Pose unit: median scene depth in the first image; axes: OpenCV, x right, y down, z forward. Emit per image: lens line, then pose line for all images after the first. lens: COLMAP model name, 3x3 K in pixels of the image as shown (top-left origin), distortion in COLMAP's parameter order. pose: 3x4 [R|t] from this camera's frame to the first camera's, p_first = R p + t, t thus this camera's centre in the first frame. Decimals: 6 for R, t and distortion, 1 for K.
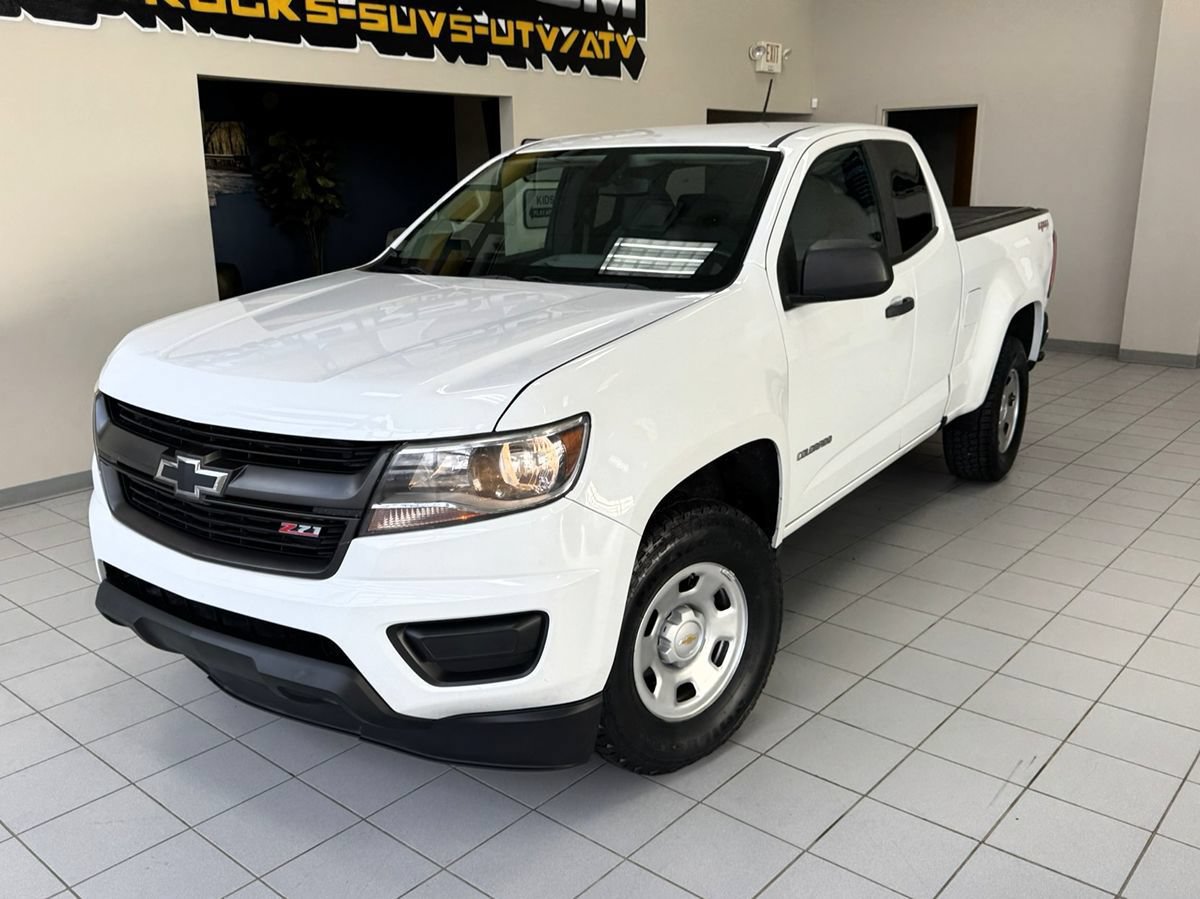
lens RADIAL K [[1037.8, 0, 576.7], [0, 1037.8, 427.7], [0, 0, 1]] dist [0.033301, -0.064406]
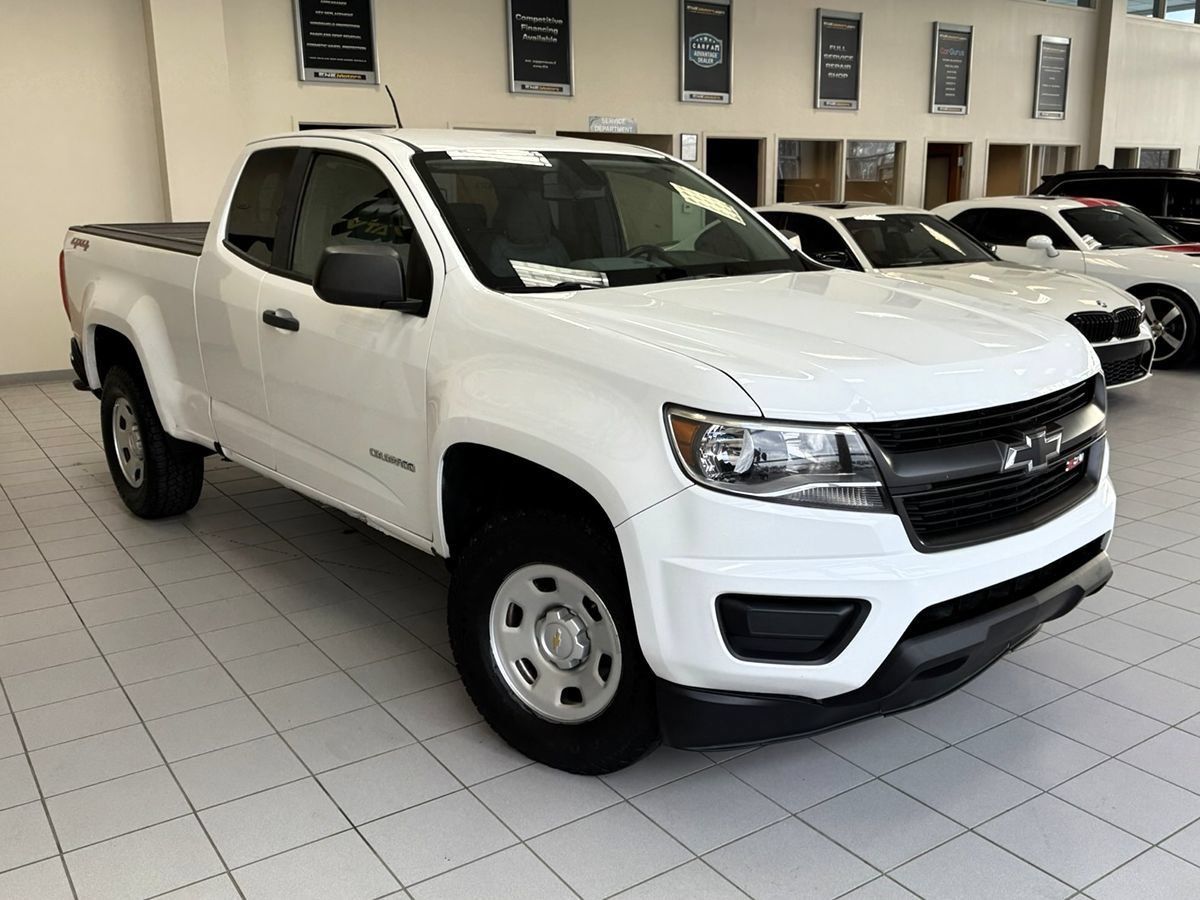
lens RADIAL K [[1100.4, 0, 612.7], [0, 1100.4, 440.8], [0, 0, 1]] dist [0.019314, -0.028506]
pose [[0.234247, -0.198012, 0.951798, -1.060277], [0.221922, 0.964079, 0.145950, -0.154214], [-0.946509, 0.177037, 0.269776, 0.756634]]
